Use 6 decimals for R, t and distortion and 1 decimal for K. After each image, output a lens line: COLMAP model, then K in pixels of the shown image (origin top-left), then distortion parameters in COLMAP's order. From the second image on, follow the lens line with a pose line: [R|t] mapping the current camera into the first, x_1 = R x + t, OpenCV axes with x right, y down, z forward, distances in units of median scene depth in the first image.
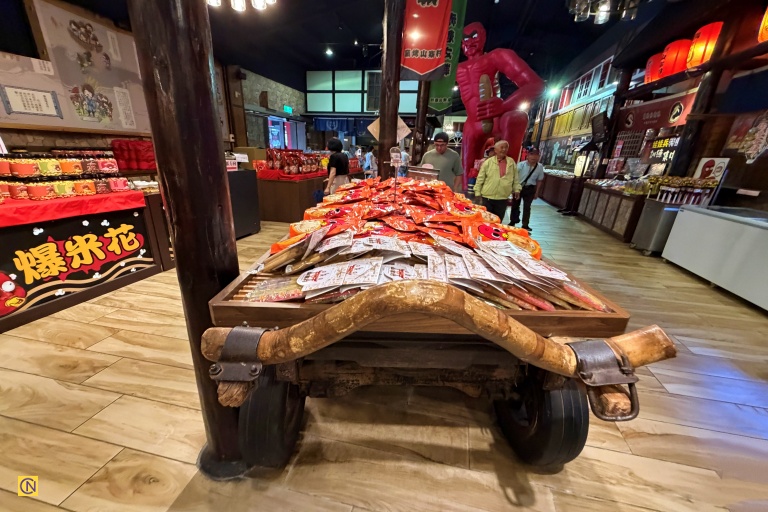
lens RADIAL K [[307.9, 0, 384.6], [0, 307.9, 259.6], [0, 0, 1]] dist [0.000454, 0.000003]
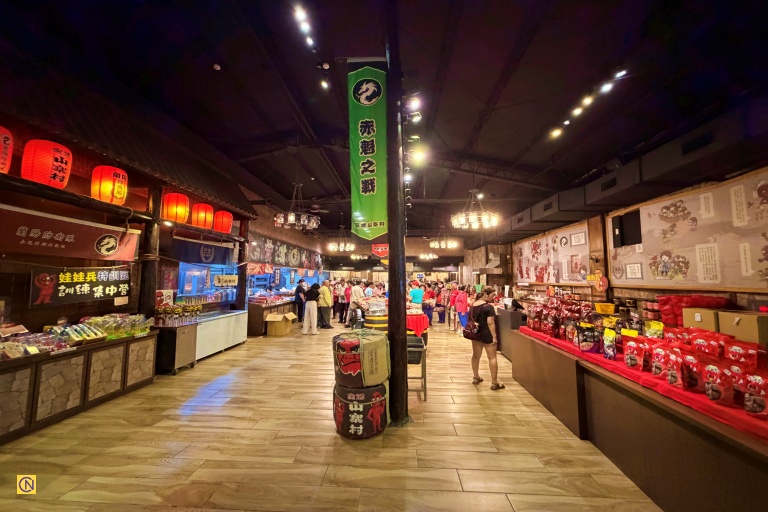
lens RADIAL K [[307.9, 0, 385.7], [0, 307.9, 254.2], [0, 0, 1]] dist [0.000454, 0.000003]
pose [[-0.988512, -0.050219, -0.142553, 0.275936], [-0.085084, 0.964437, 0.250244, -0.750498], [0.124916, 0.259499, -0.957631, 1.979319]]
